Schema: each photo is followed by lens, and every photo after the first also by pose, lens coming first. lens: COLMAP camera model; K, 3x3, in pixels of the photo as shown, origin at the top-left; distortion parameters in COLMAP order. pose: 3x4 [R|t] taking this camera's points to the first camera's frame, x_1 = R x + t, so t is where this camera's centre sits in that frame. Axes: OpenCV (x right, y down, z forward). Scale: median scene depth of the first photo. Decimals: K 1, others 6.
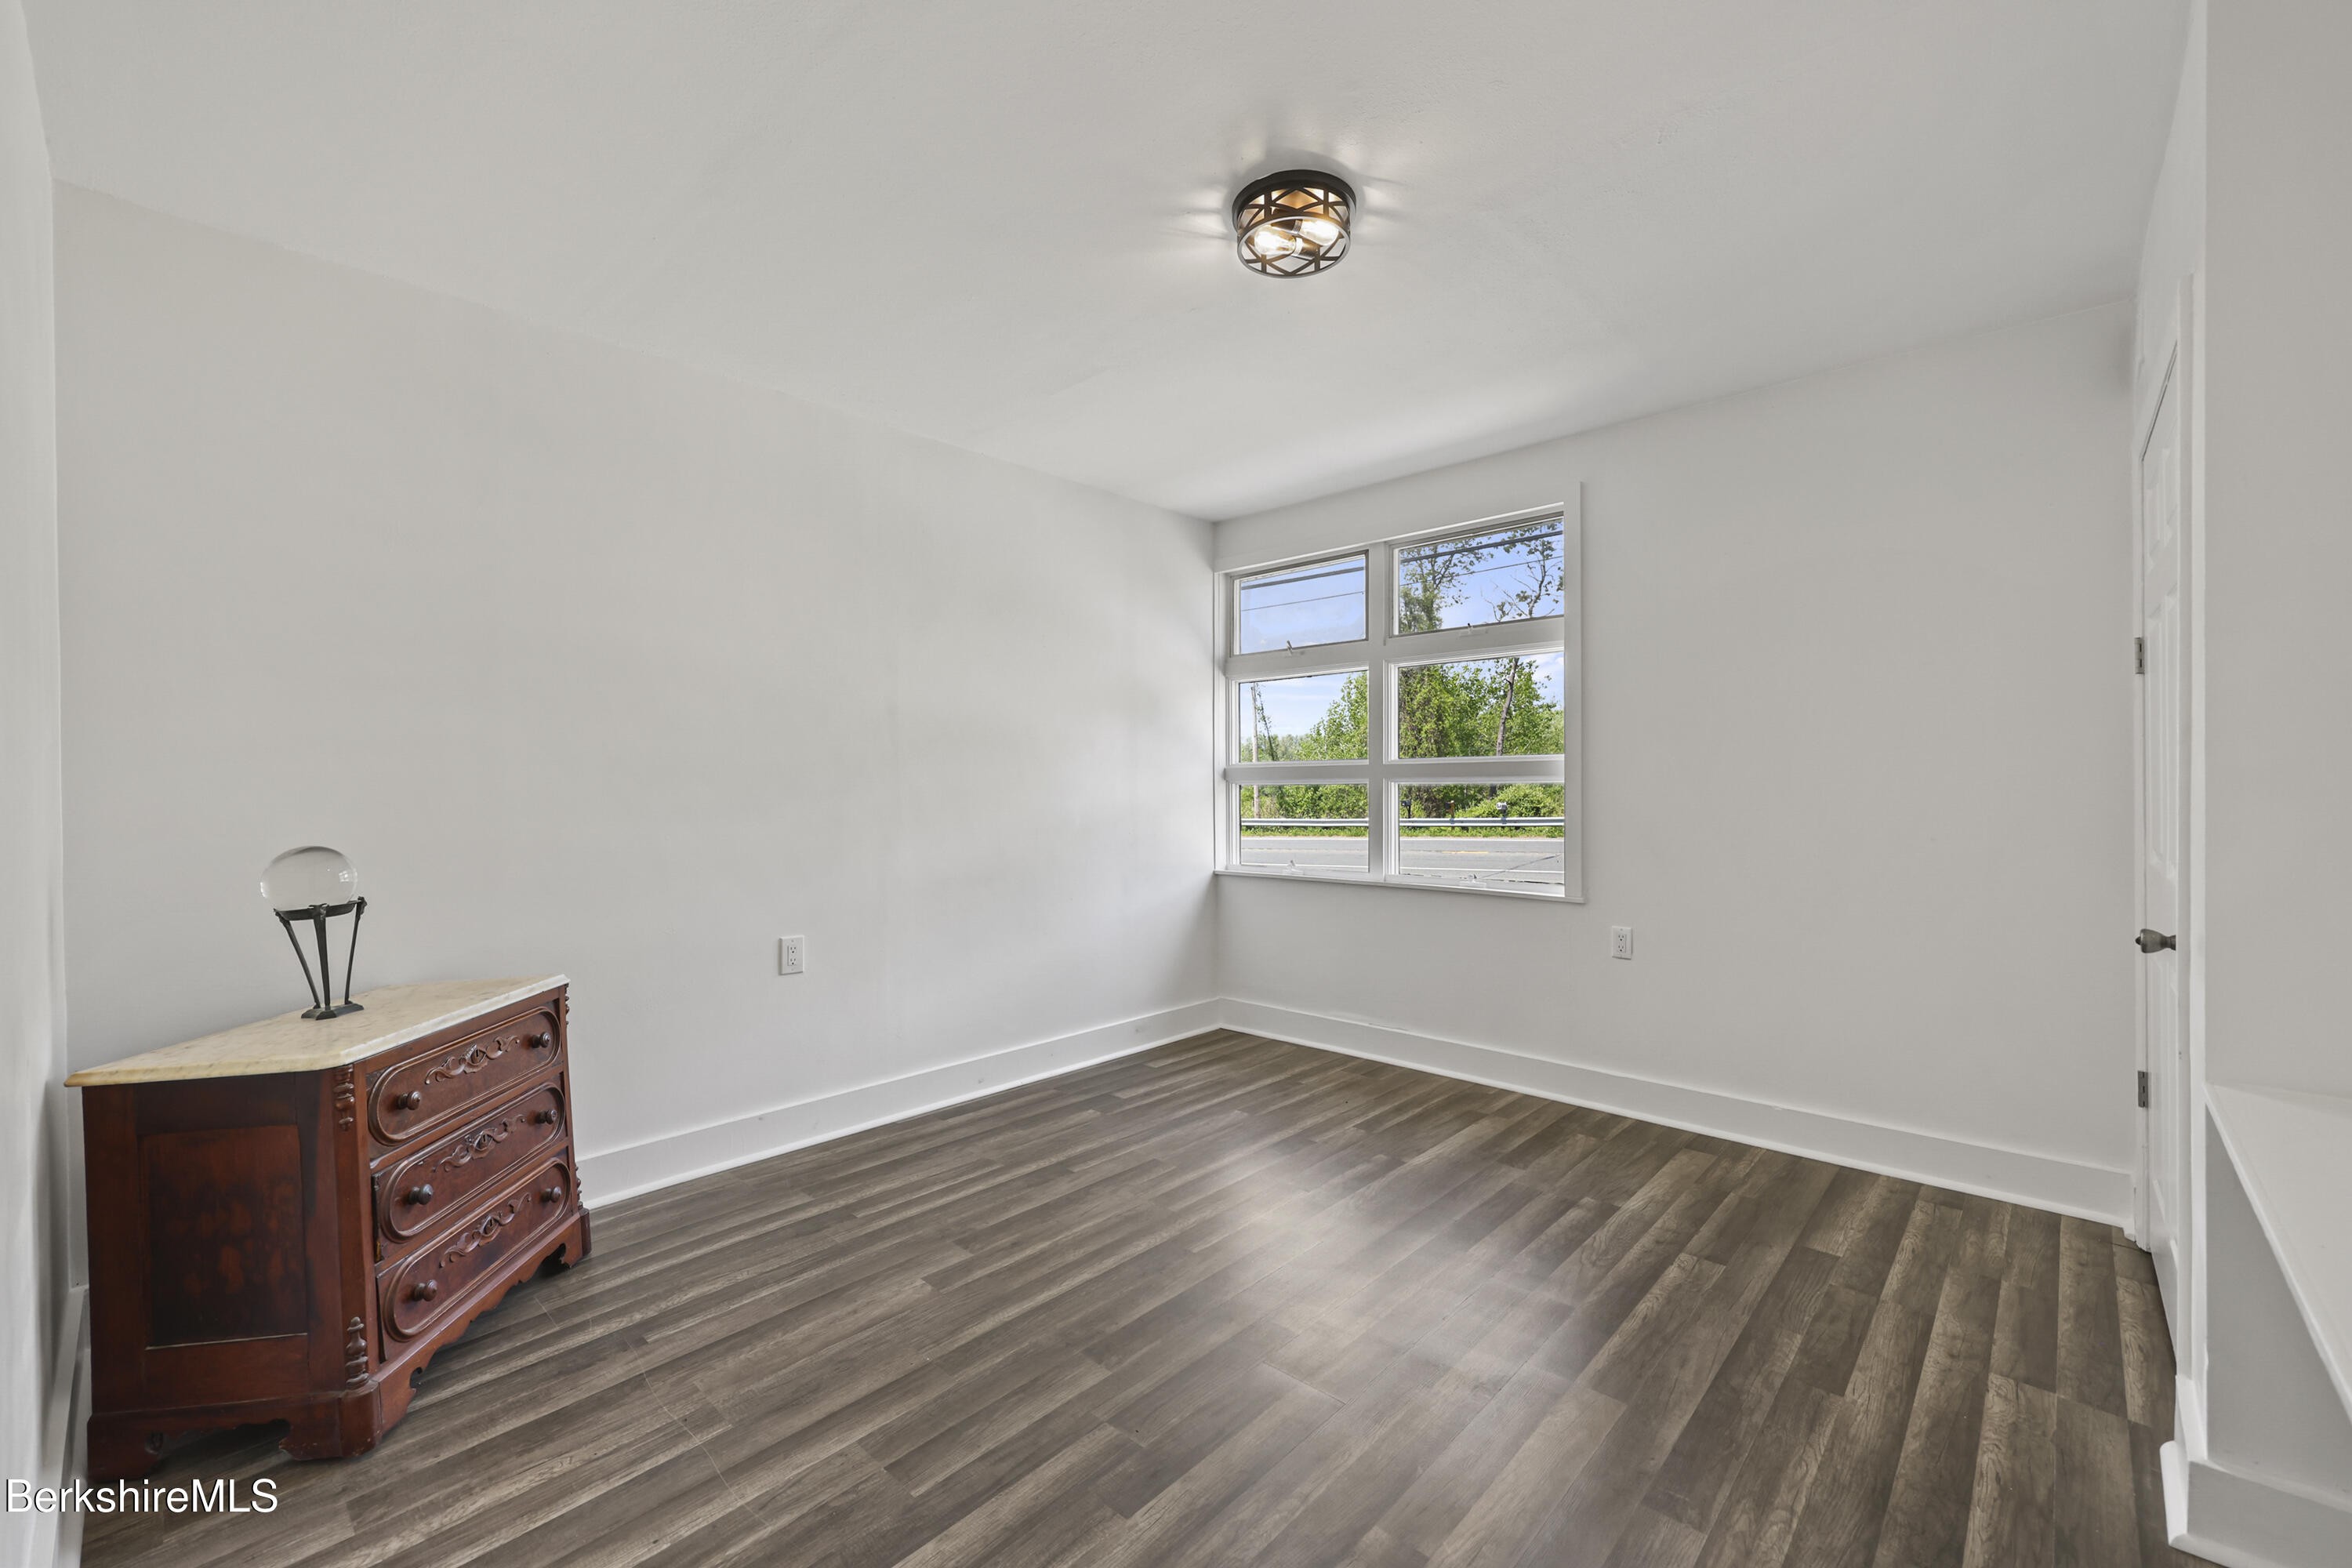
lens RADIAL K [[956.2, 0, 1176.0], [0, 956.2, 784.0], [0, 0, 1]] dist [-0.000194, 0.000119]
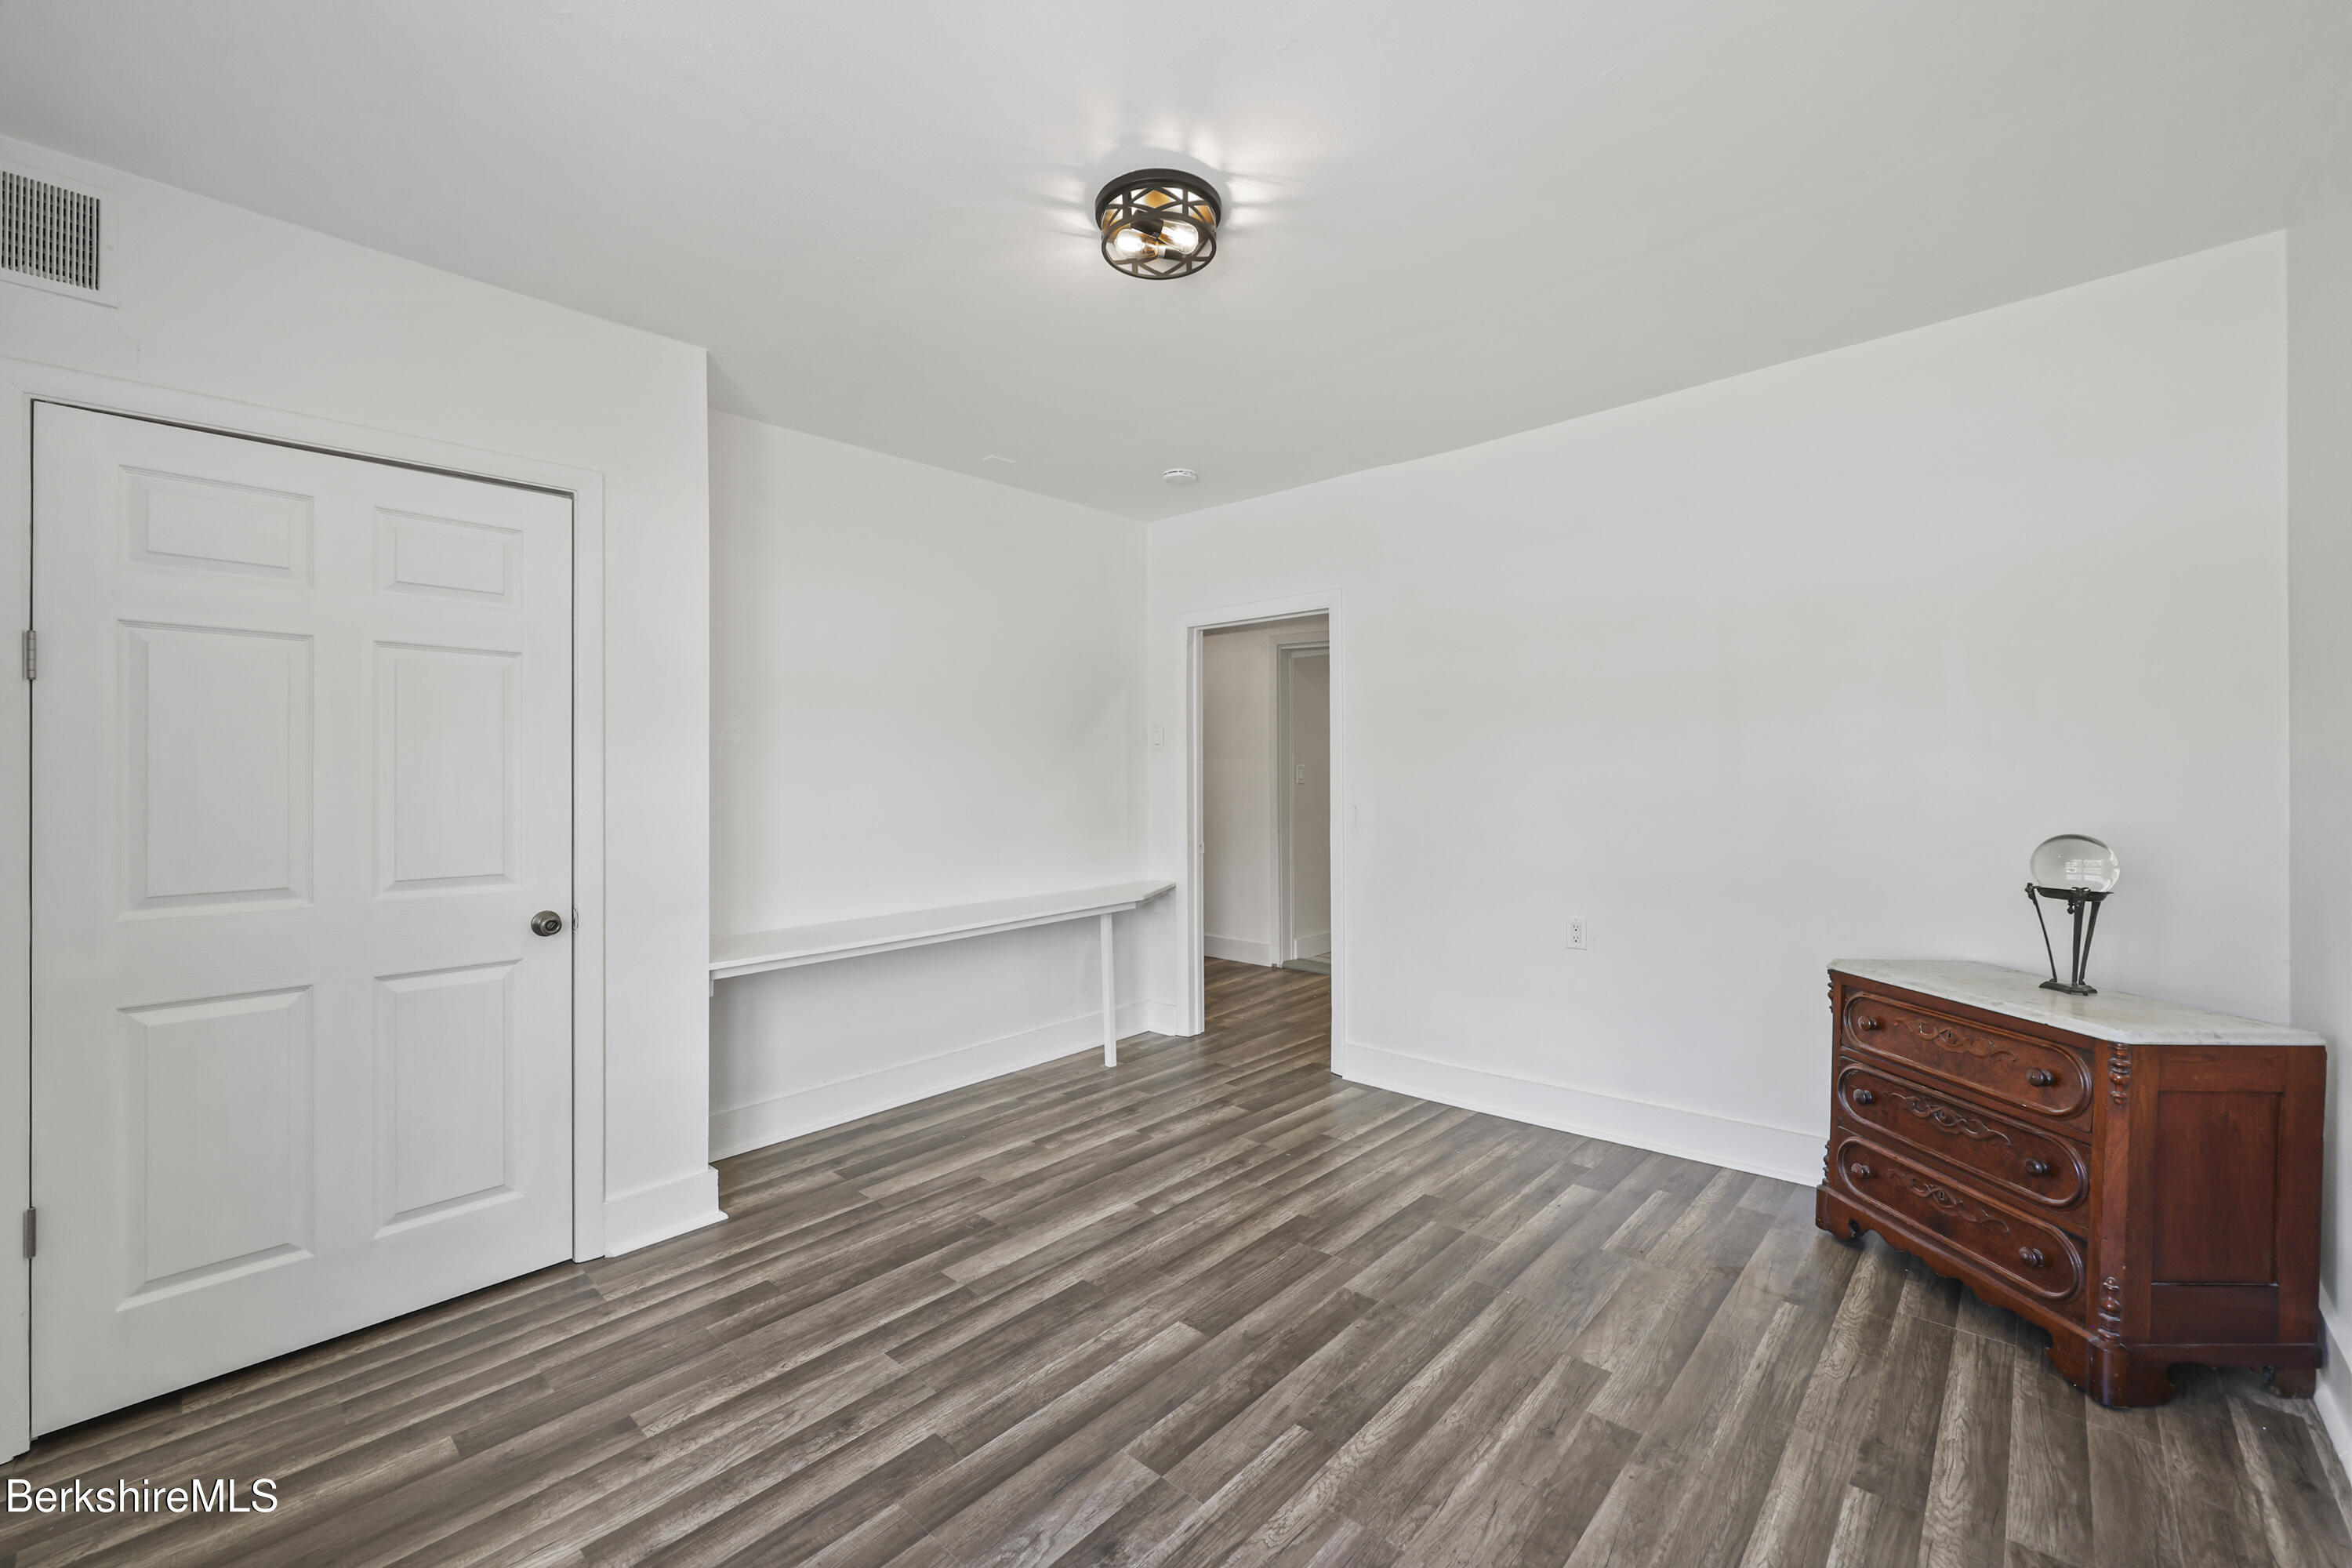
lens RADIAL K [[956.2, 0, 1176.0], [0, 956.2, 784.0], [0, 0, 1]] dist [-0.000194, 0.000119]
pose [[-0.999702, 0.021497, -0.011576, 0.126807], [0.021440, 0.999757, 0.005053, -0.019207], [0.011682, 0.004804, -0.999920, 1.965246]]
